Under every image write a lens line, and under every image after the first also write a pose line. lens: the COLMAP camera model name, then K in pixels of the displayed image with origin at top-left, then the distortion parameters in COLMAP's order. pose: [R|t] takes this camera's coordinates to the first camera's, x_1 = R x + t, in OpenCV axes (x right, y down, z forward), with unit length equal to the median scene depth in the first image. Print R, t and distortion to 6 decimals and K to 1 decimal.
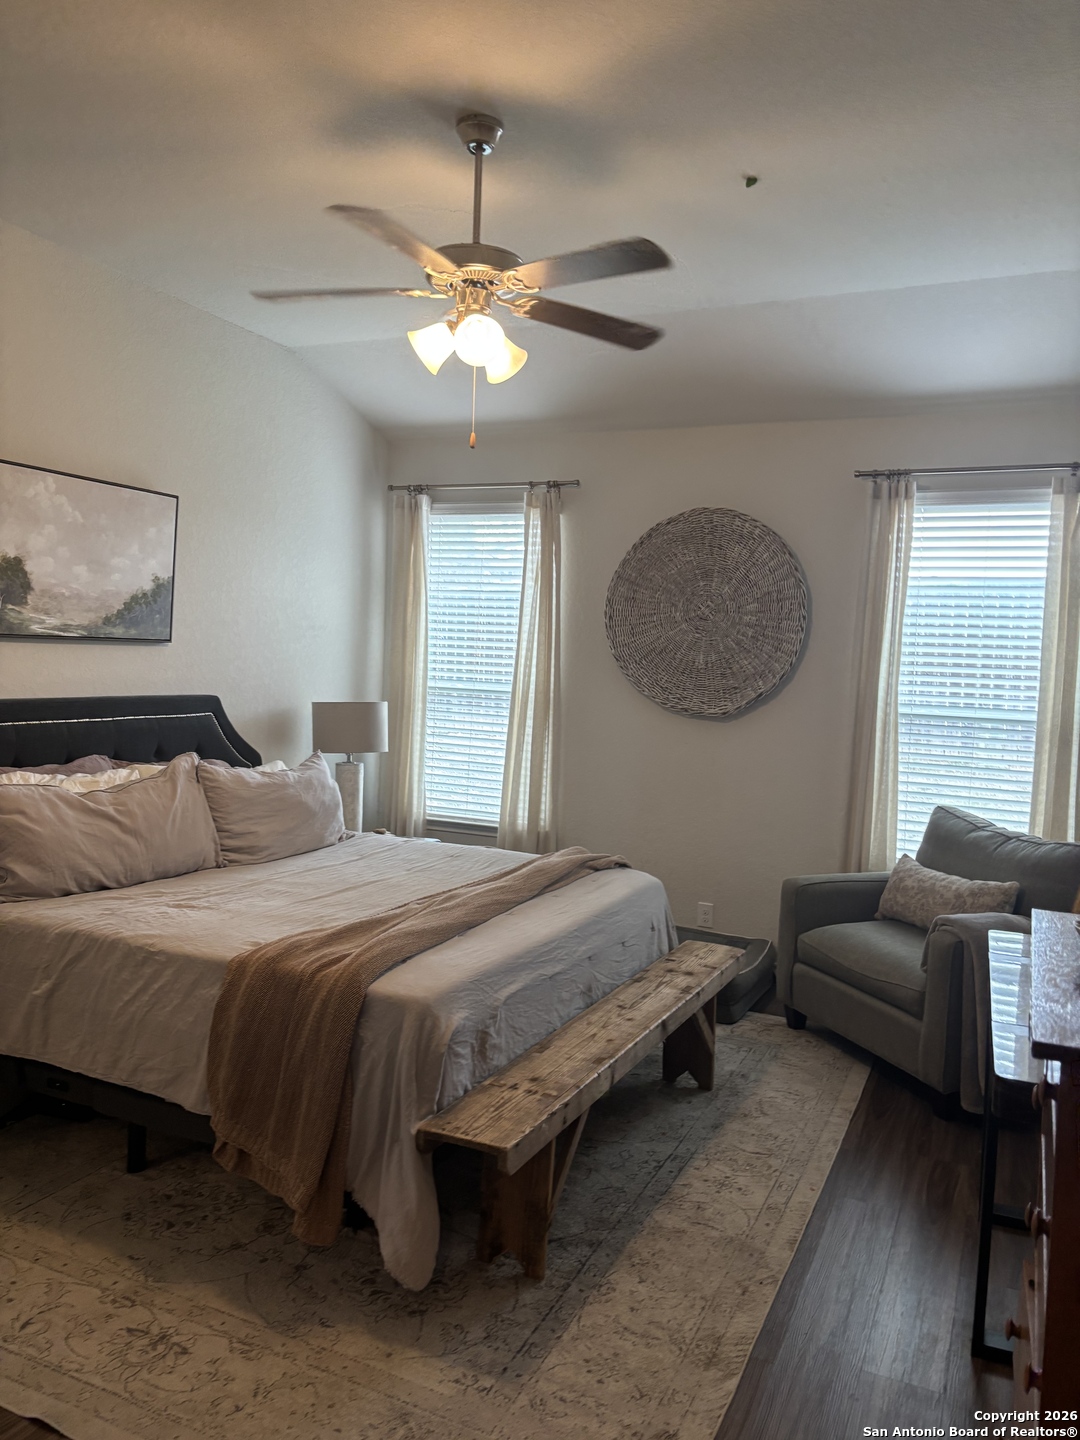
lens RADIAL K [[1065.4, 0, 540.0], [0, 1065.4, 720.0], [0, 0, 1]] dist [0.098755, -0.122051]
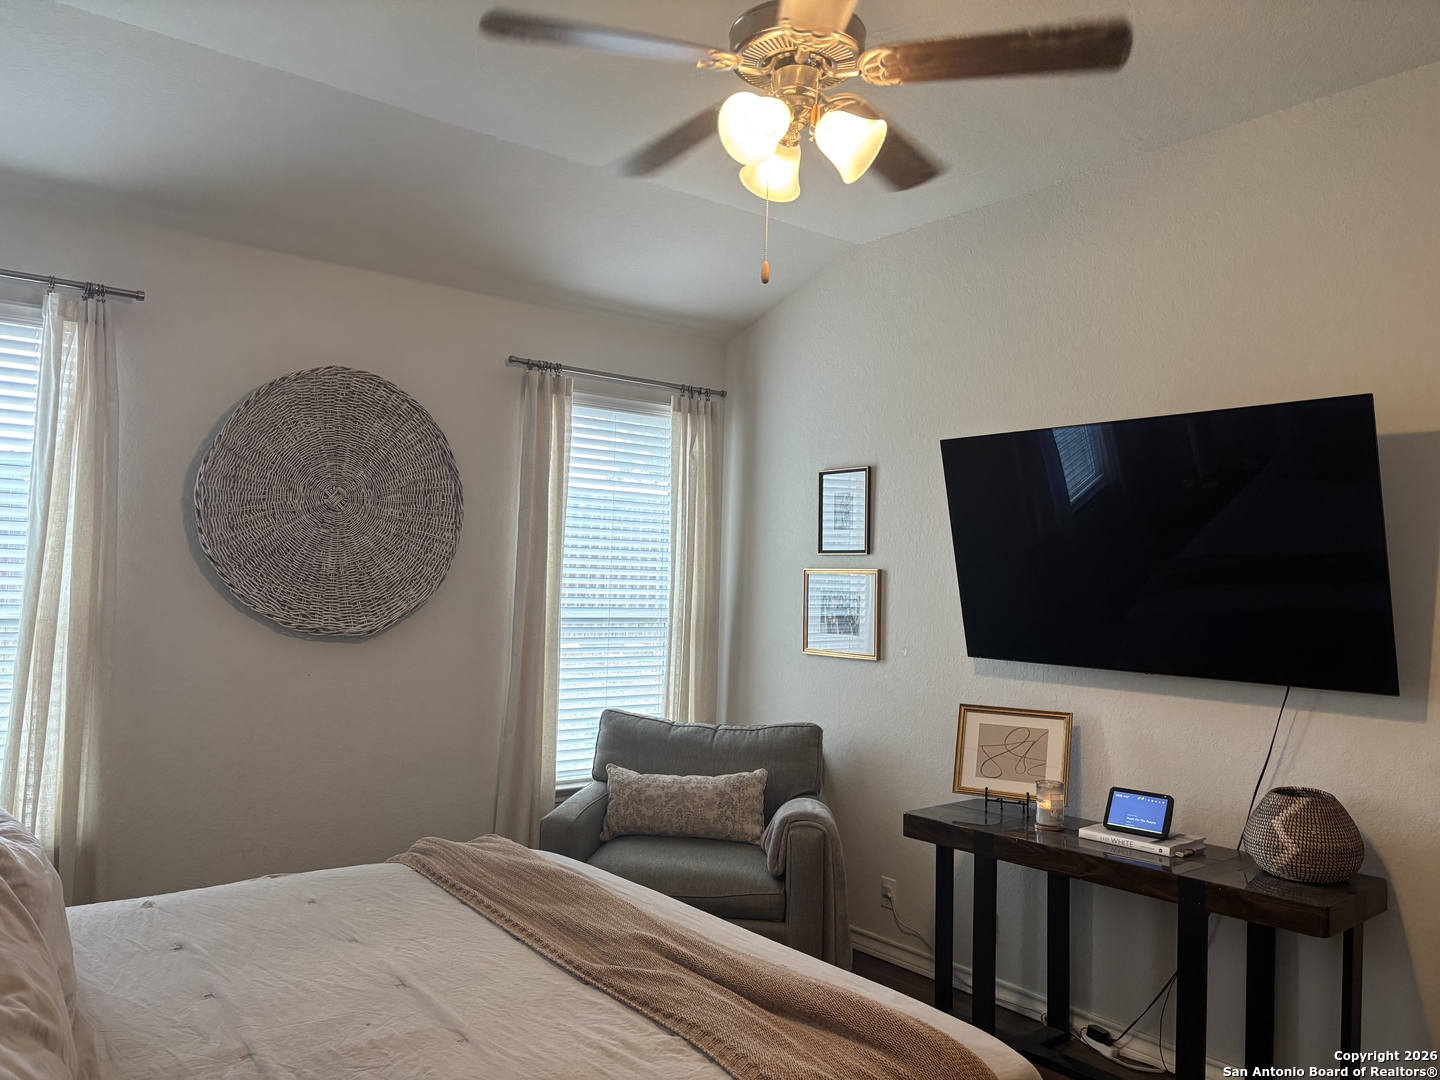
lens RADIAL K [[1065.4, 0, 720.0], [0, 1065.4, 540.0], [0, 0, 1]] dist [0.098755, -0.122051]
pose [[0.465836, 0.005804, 0.884852, -0.436101], [0.047640, 0.998364, -0.031629, -0.038473], [-0.883588, 0.056888, 0.464797, 0.433547]]
